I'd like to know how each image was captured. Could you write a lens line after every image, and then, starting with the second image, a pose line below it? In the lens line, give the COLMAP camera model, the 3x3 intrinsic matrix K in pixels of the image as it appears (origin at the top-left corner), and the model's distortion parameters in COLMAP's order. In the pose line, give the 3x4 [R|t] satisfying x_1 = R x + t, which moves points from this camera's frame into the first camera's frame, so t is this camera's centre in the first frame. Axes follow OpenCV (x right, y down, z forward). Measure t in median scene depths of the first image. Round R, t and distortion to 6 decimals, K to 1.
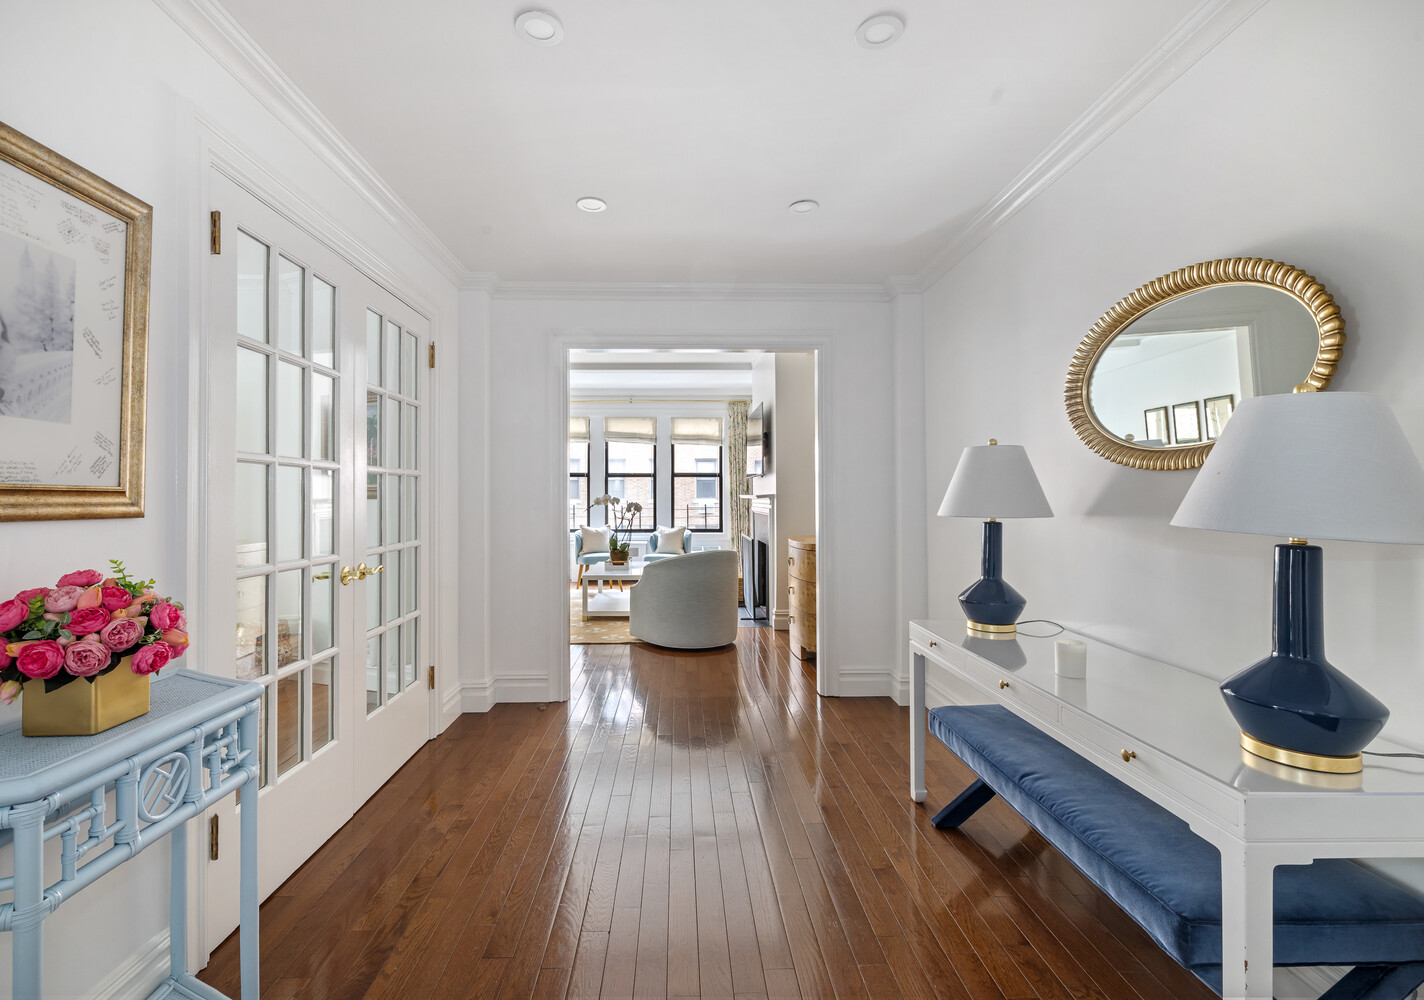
lens RADIAL K [[638.7, 0, 707.0], [0, 638.7, 489.9], [0, 0, 1]] dist [-0.000449, -0.000321]
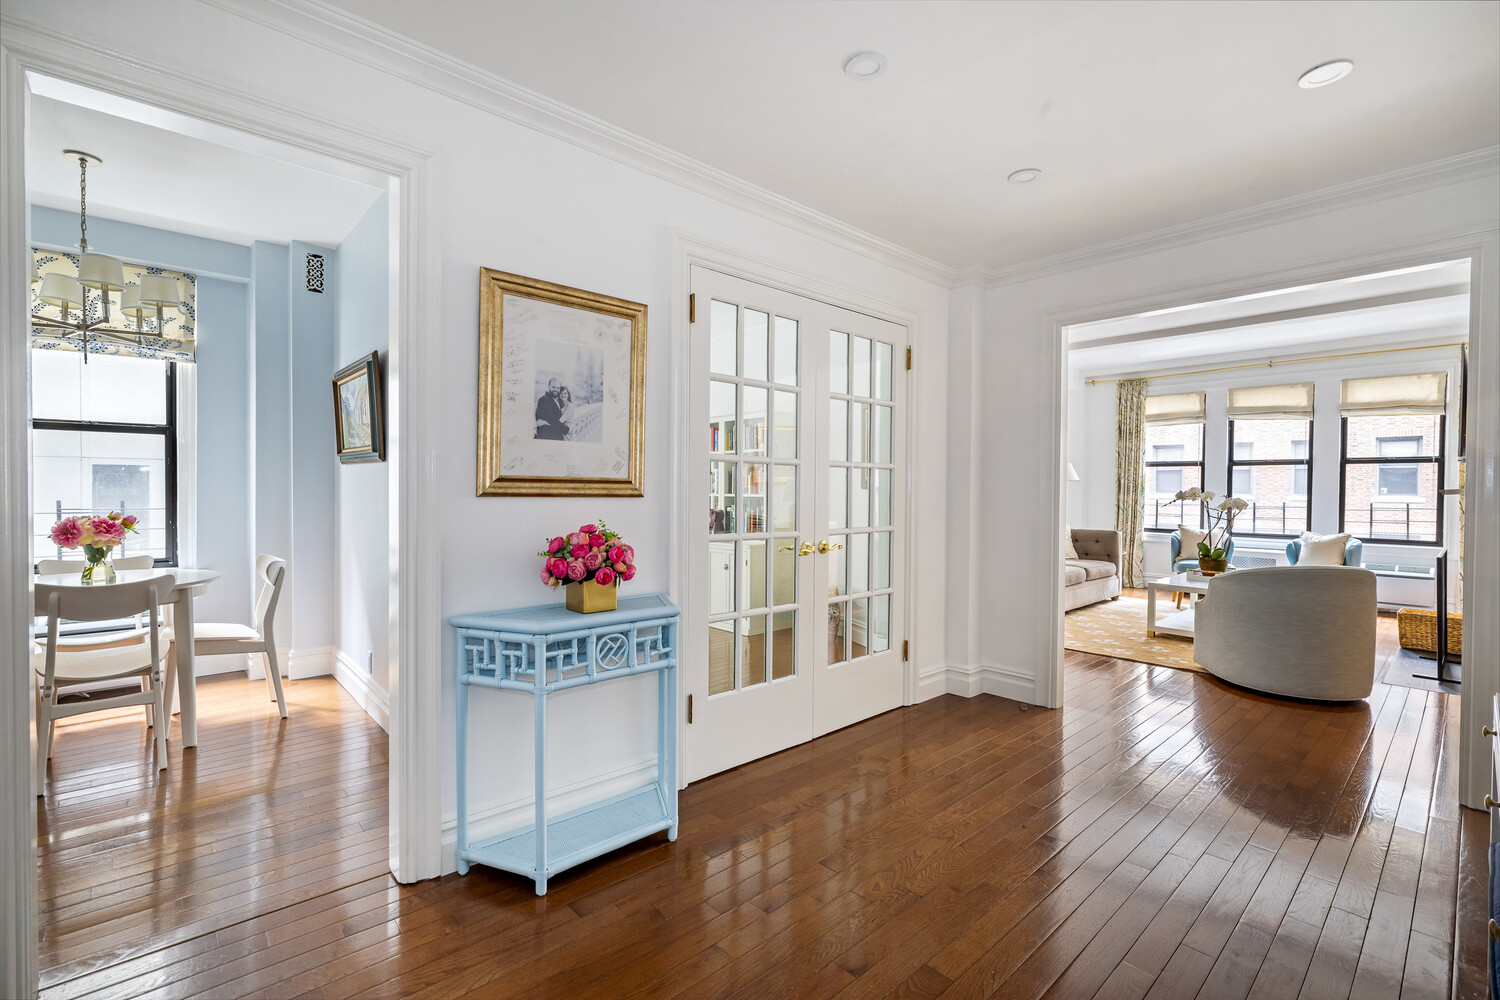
lens RADIAL K [[669.3, 0, 742.8], [0, 669.3, 496.6], [0, 0, 1]] dist [0.002143, 0.000279]
pose [[0.657332, 0.018838, -0.753365, 0.252022], [-0.001972, 0.999727, 0.023277, 0.000384], [0.753598, -0.013815, 0.657190, 0.027090]]
